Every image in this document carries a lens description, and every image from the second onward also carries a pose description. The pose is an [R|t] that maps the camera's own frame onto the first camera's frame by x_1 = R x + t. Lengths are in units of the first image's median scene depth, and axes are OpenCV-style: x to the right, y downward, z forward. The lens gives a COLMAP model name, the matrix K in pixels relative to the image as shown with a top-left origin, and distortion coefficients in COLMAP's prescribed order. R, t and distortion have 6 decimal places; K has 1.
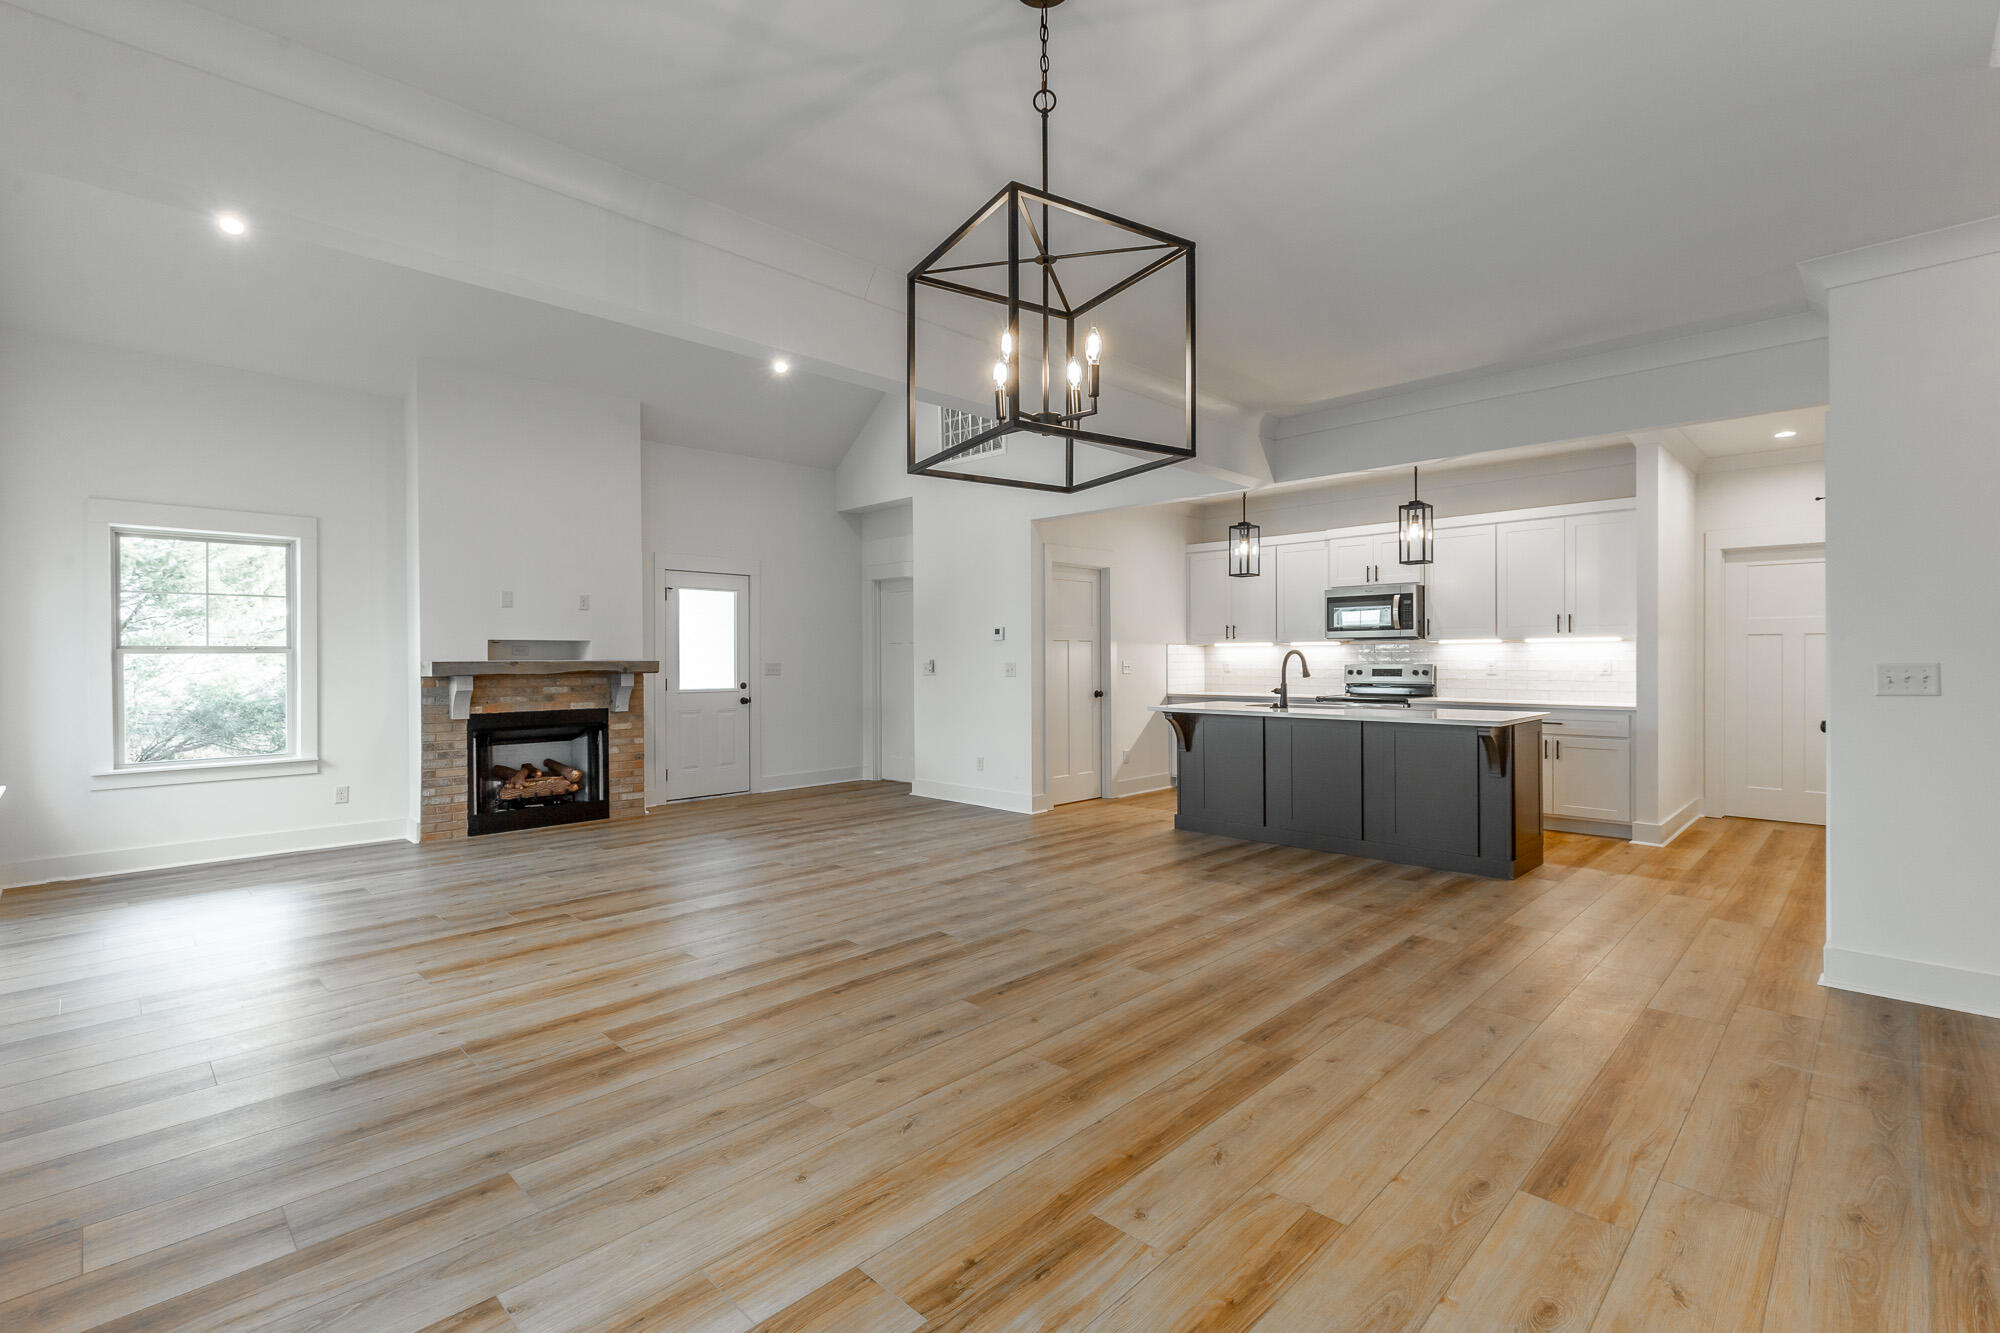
lens RADIAL K [[904.7, 0, 1023.8], [0, 904.7, 660.1], [0, 0, 1]] dist [0.002822, -0.000157]
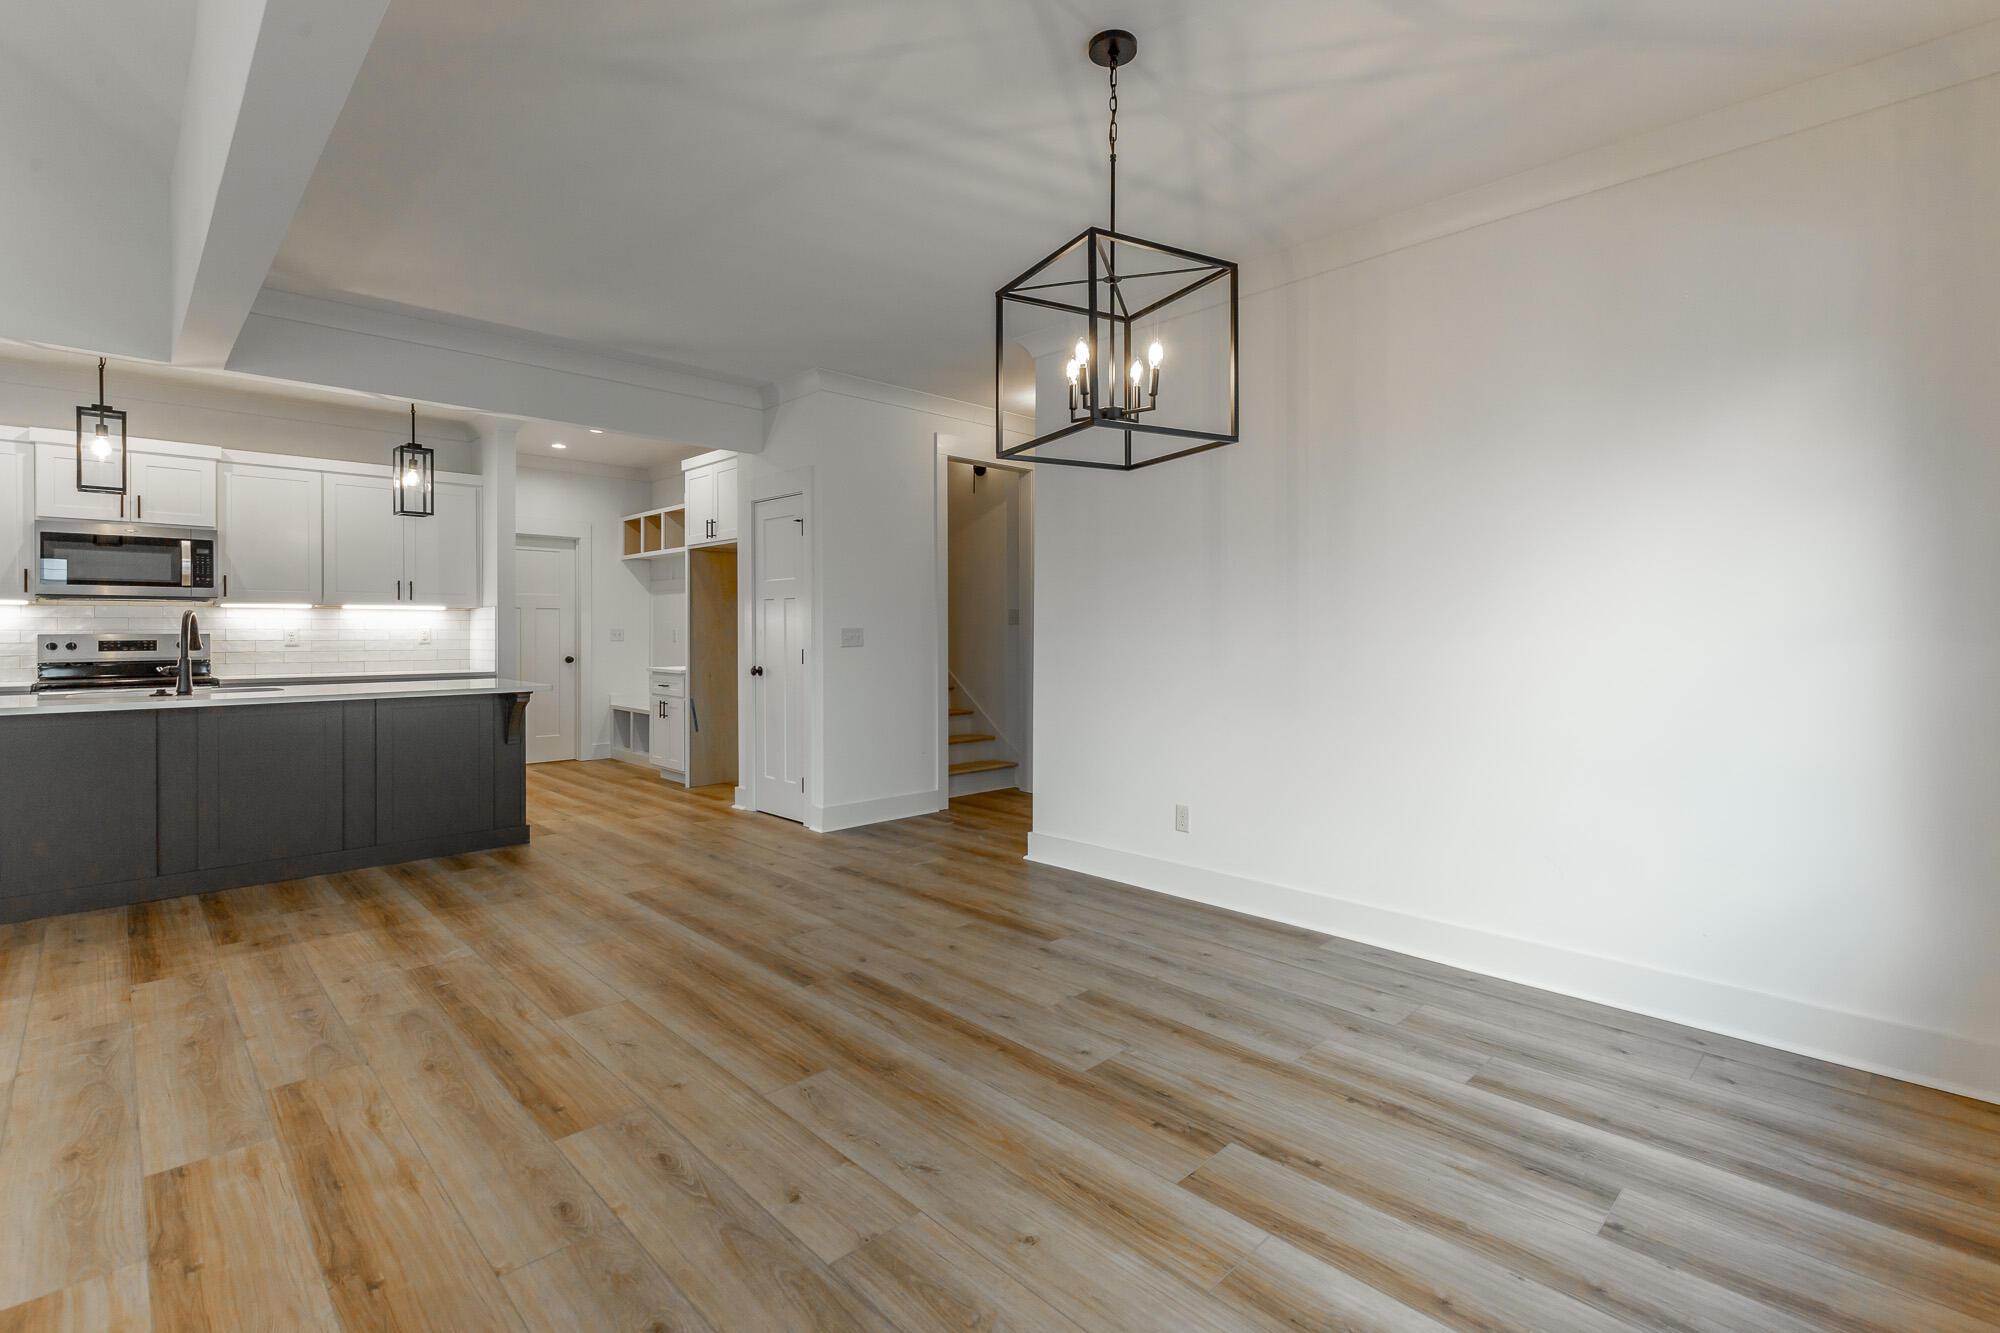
lens RADIAL K [[913.7, 0, 1004.0], [0, 913.7, 633.1], [0, 0, 1]] dist [0.010598, -0.000051]
pose [[0.029579, 0.001036, 0.999562, -0.375165], [0.003905, 0.999992, -0.001152, 0.009098], [-0.999555, 0.003937, 0.029575, 0.348532]]
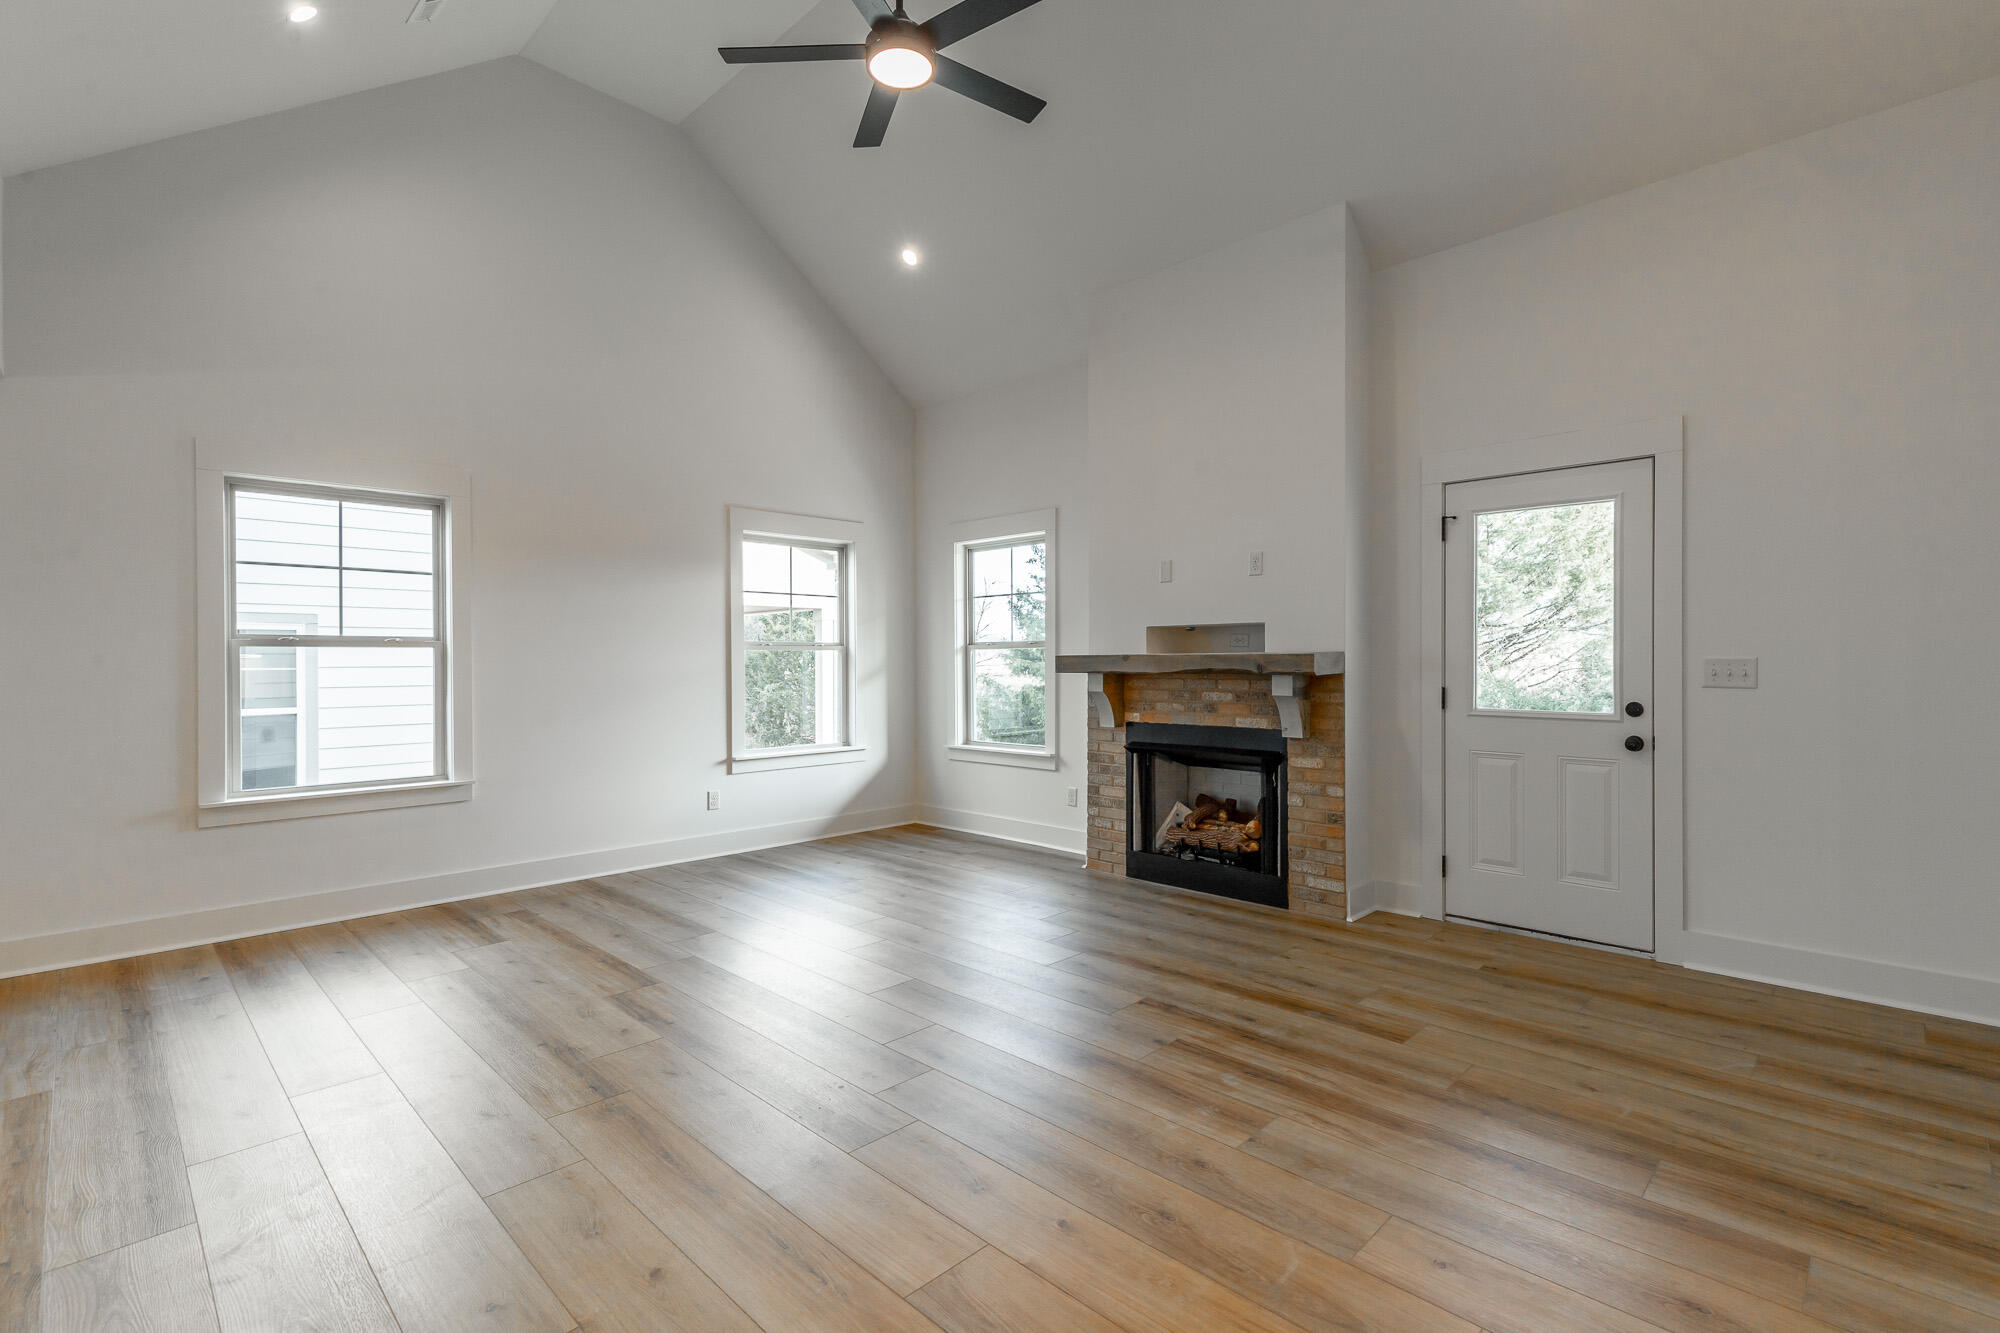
lens RADIAL K [[909.8, 0, 1000.0], [0, 909.8, 666.5], [0, 0, 1]] dist [0.004907, 0.000117]
pose [[-0.014175, 0.011926, -0.999828, 0.184570], [0.001986, 0.999927, 0.011899, 0.002018], [0.999898, -0.001817, -0.014198, 0.923665]]
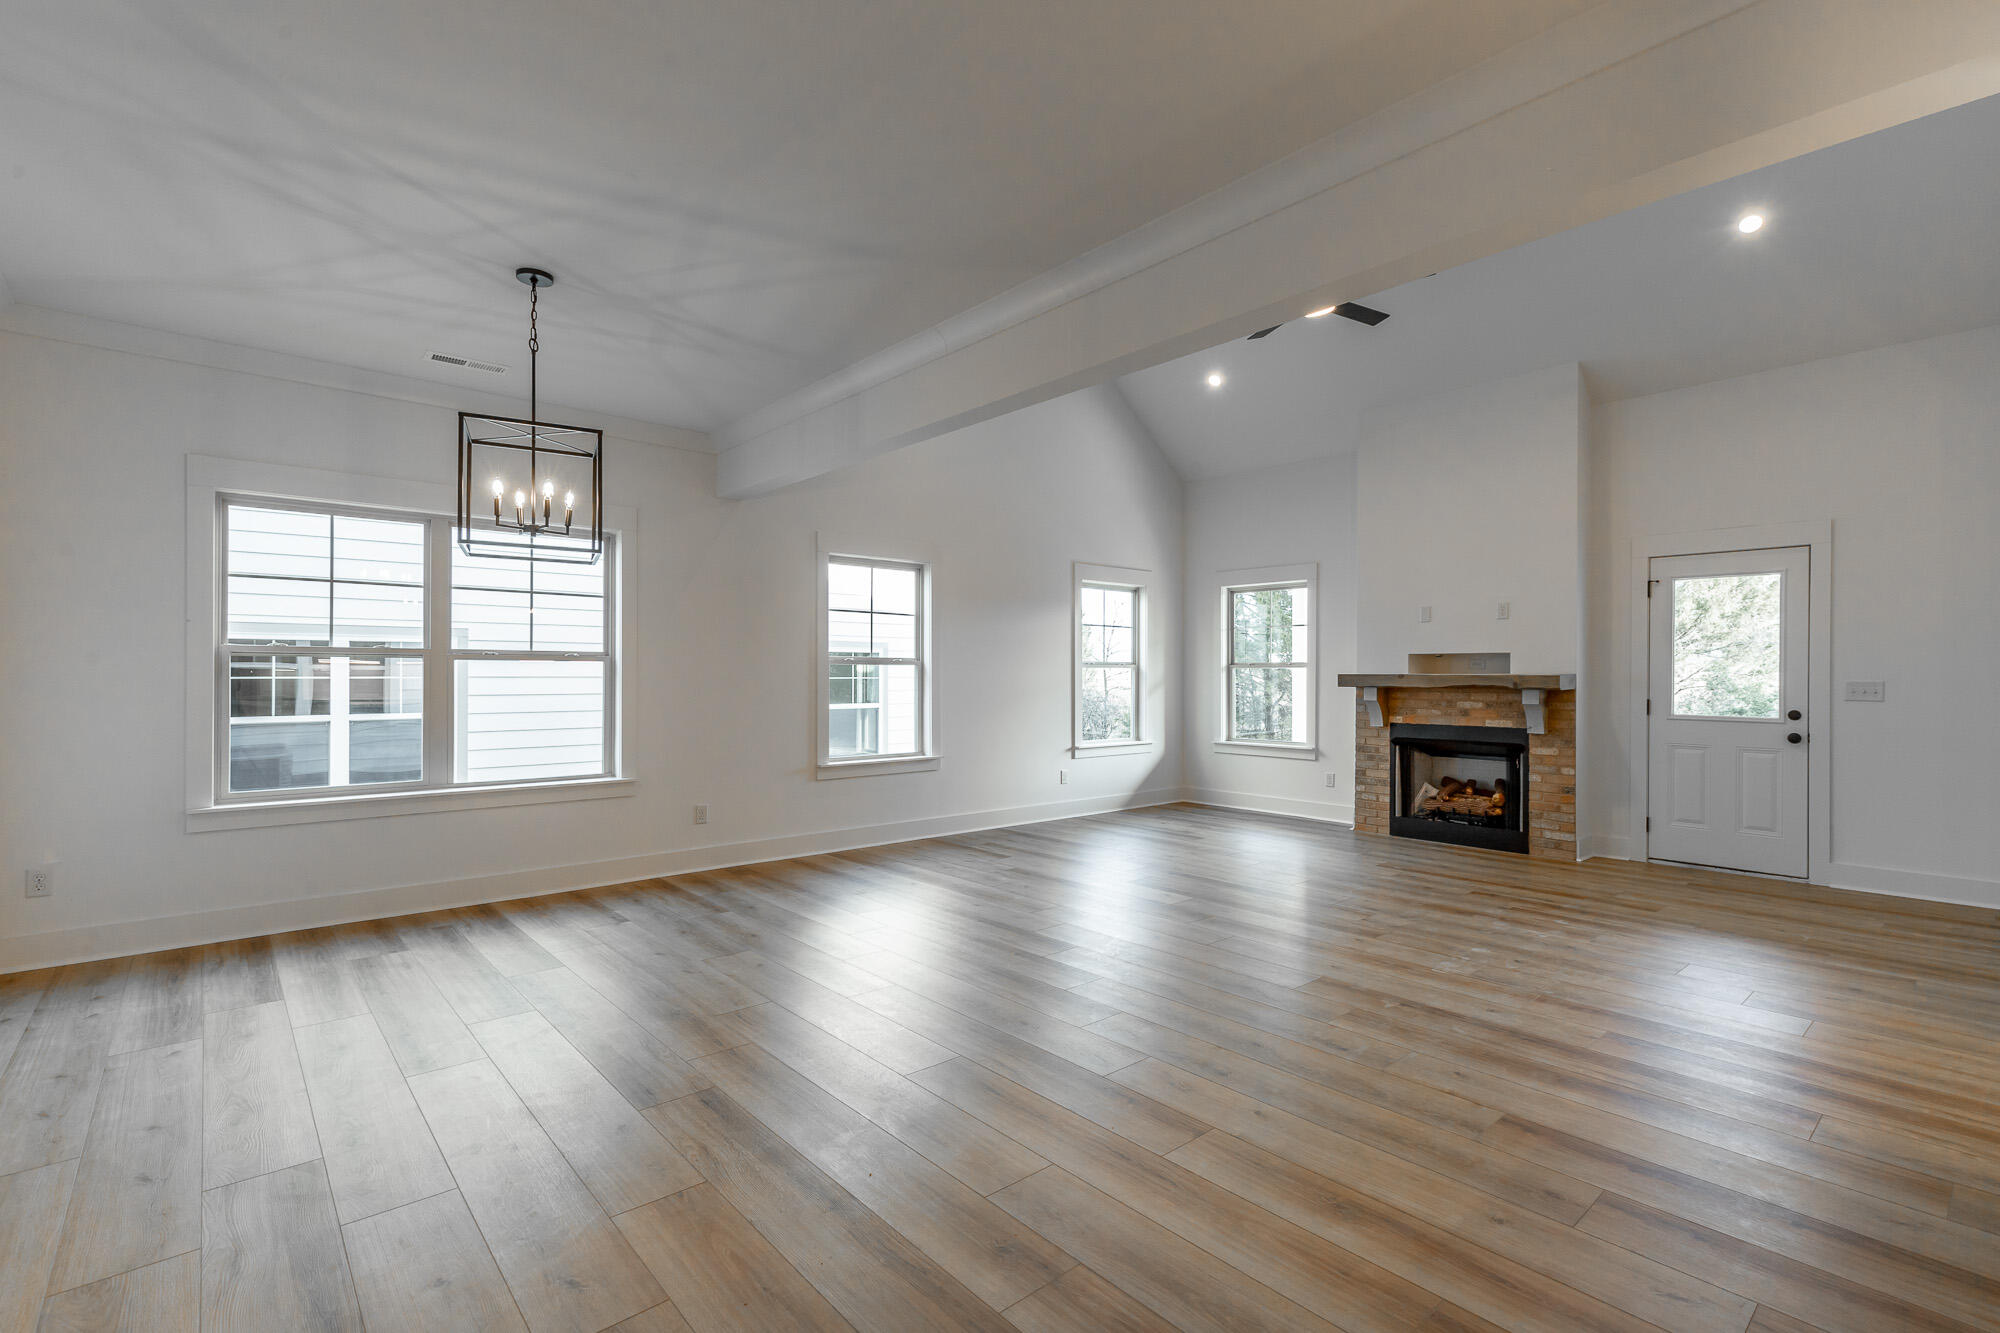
lens RADIAL K [[908.9, 0, 995.5], [0, 908.9, 674.0], [0, 0, 1]] dist [0.004506, -0.000371]
pose [[-0.086833, 0.004458, -0.996213, 0.527295], [-0.007121, 0.999962, 0.005096, -0.000960], [0.996197, 0.007537, -0.086798, 0.637391]]
